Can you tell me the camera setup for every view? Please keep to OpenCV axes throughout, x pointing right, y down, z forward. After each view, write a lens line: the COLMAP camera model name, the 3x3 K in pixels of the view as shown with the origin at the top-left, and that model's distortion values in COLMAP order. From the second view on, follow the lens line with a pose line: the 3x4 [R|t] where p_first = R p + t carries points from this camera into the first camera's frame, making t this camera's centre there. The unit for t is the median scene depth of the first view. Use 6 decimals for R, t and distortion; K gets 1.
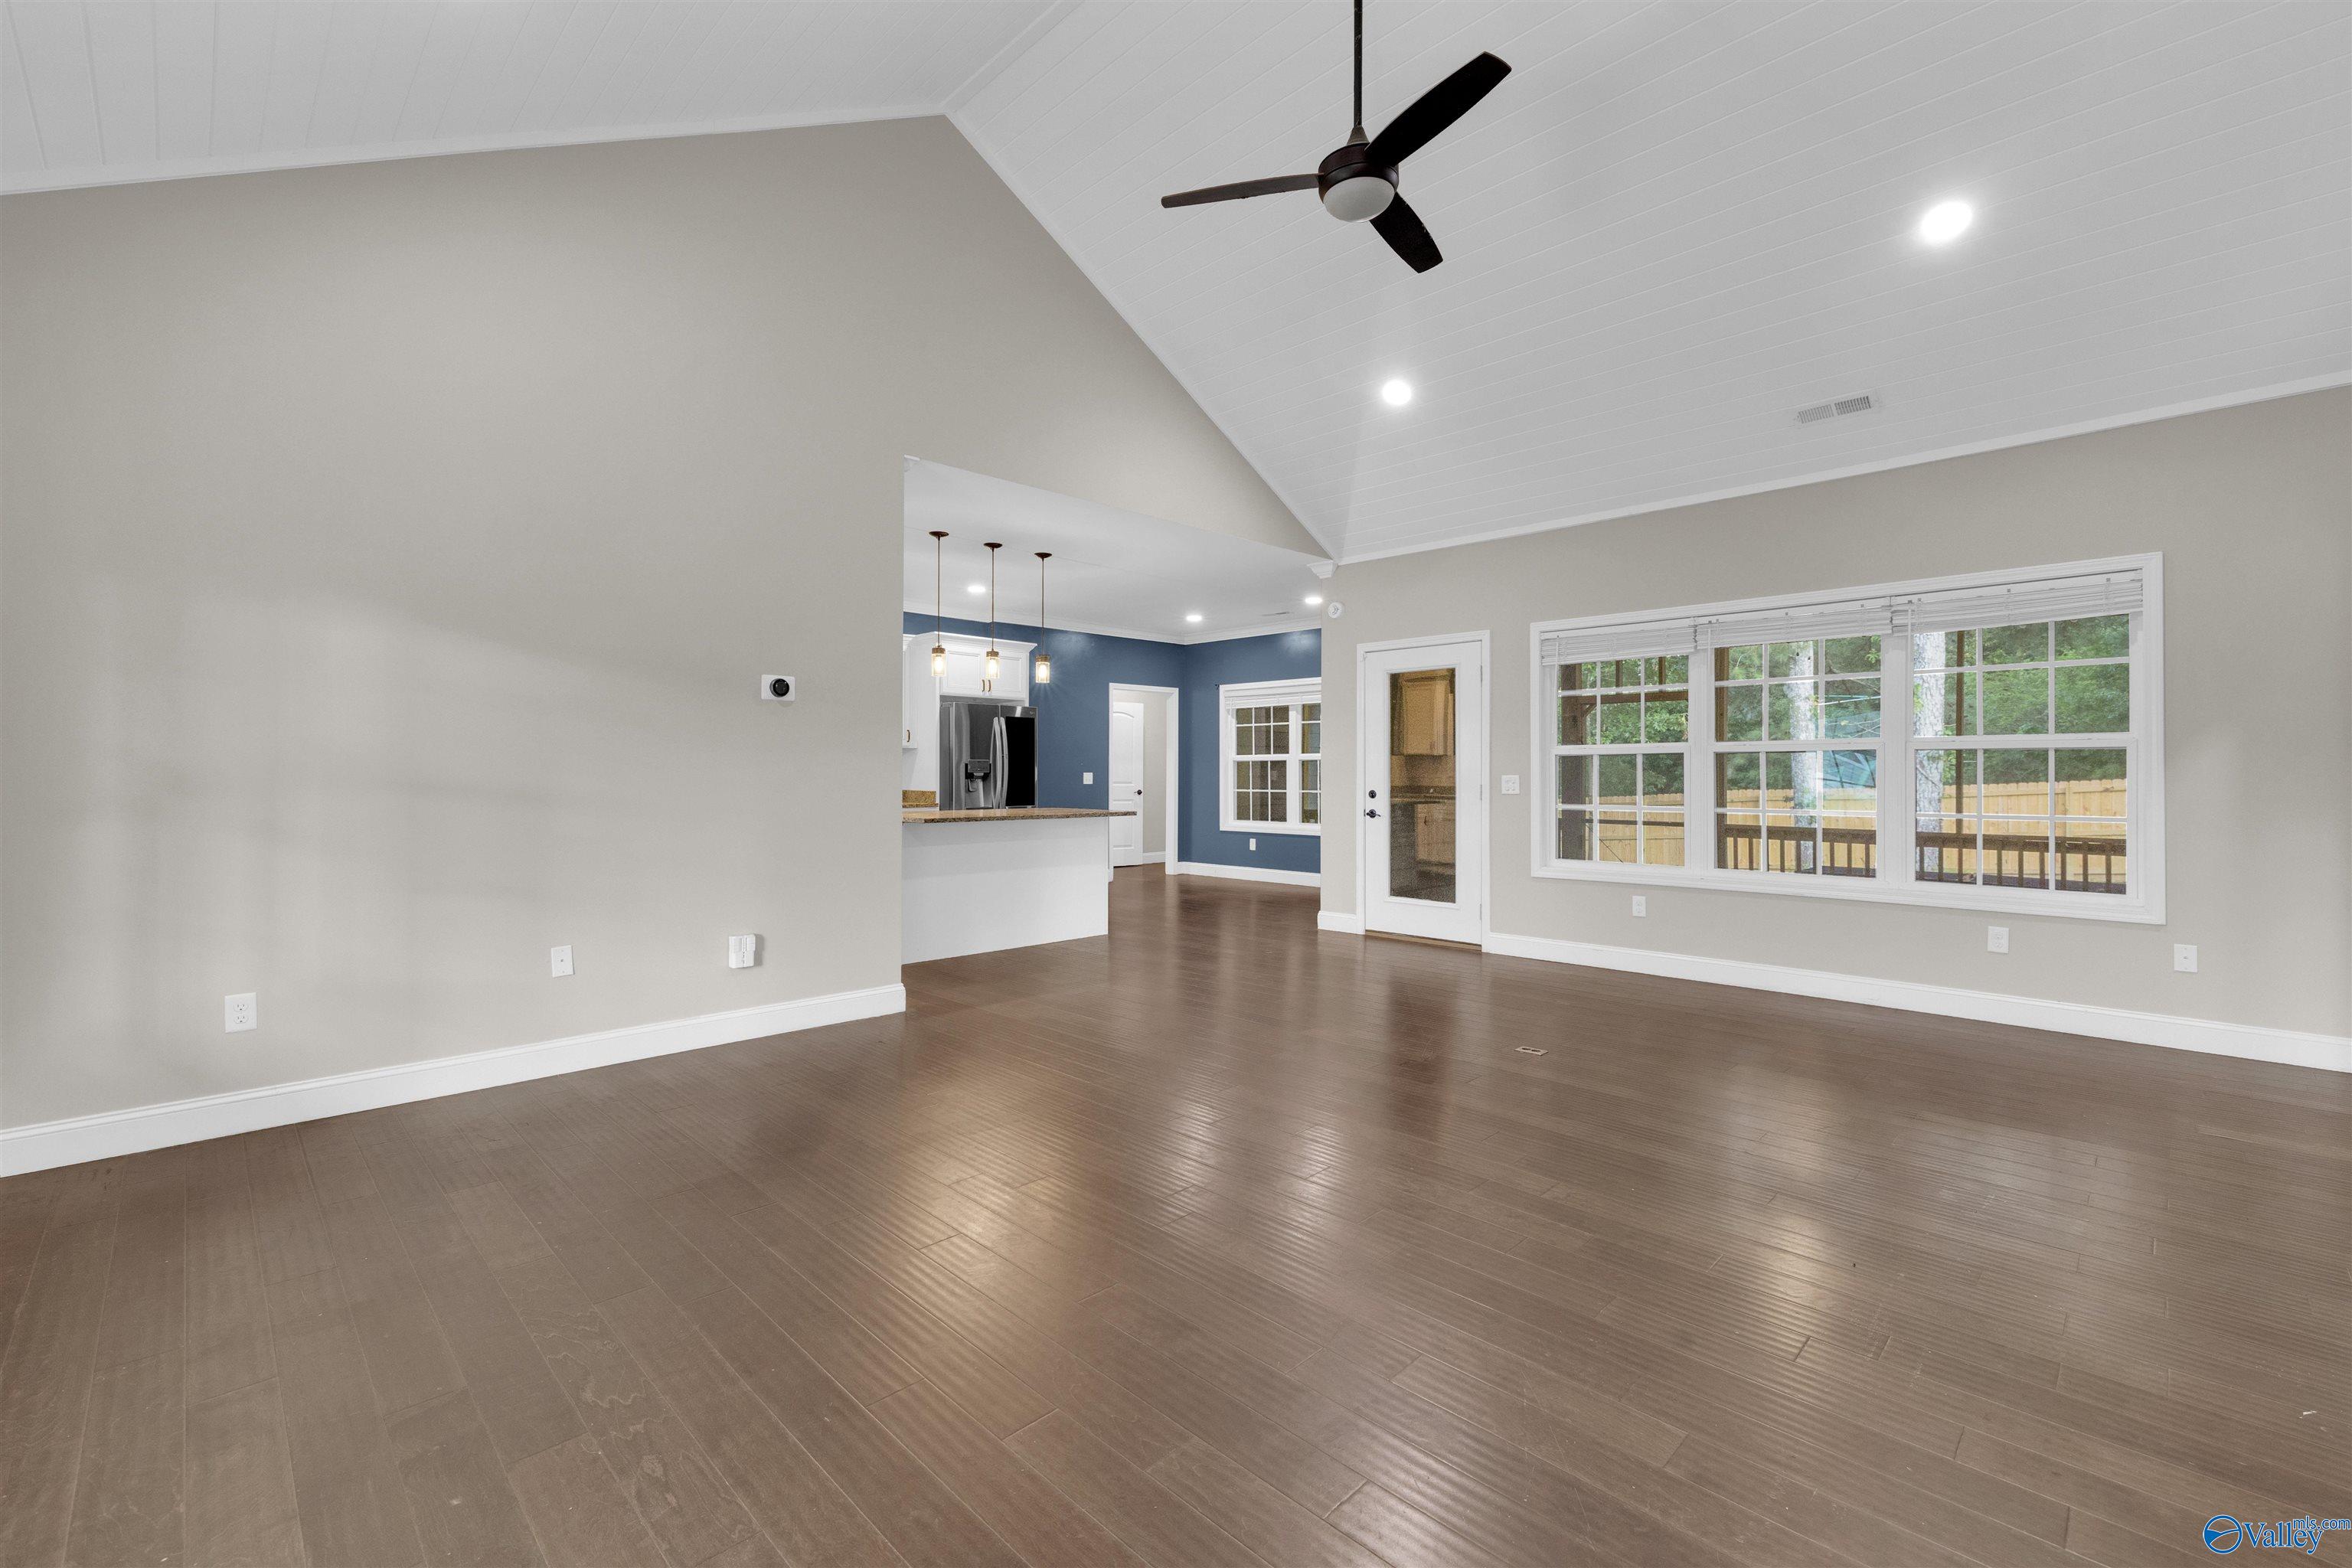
lens RADIAL K [[1021.7, 0, 1180.1], [0, 1021.7, 783.6], [0, 0, 1]] dist [-0.001420, -0.000099]
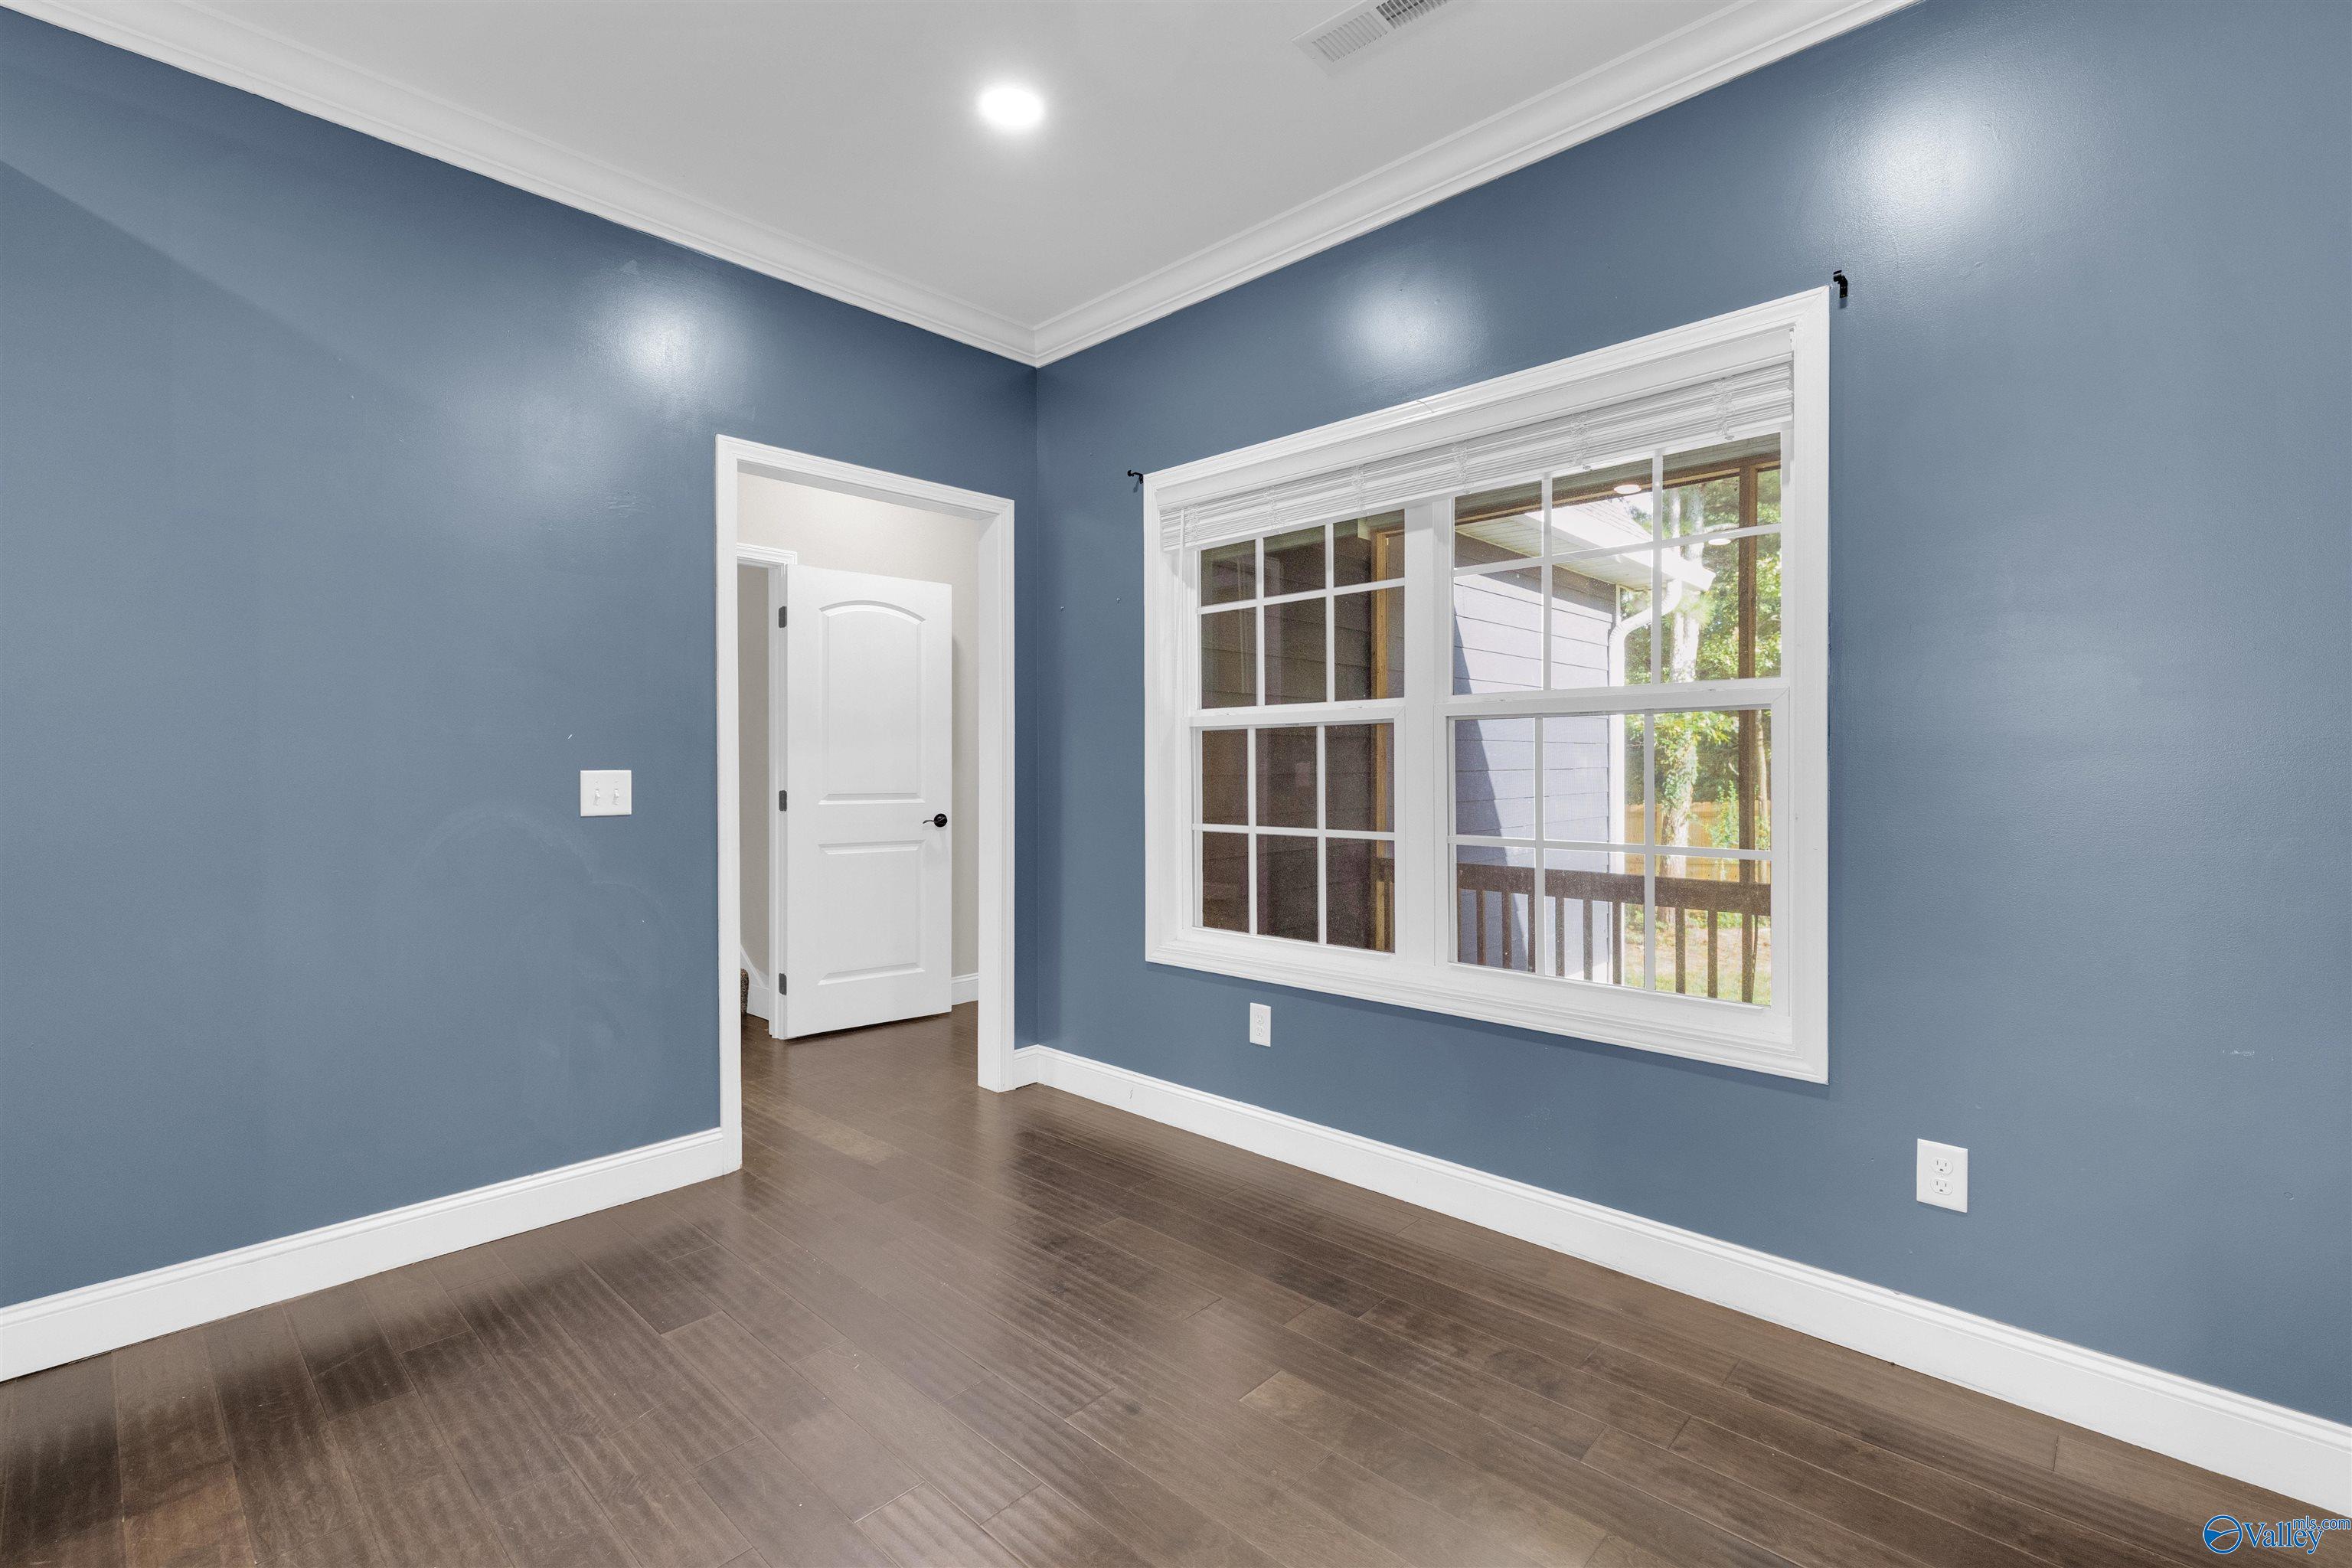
lens RADIAL K [[1021.7, 0, 1172.3], [0, 1021.7, 782.6], [0, 0, 1]] dist [-0.001420, -0.000099]
pose [[0.998267, -0.001151, 0.058839, 0.029612], [0.000795, 0.999981, 0.006077, -0.008241], [-0.058845, -0.006020, 0.998249, 0.710702]]
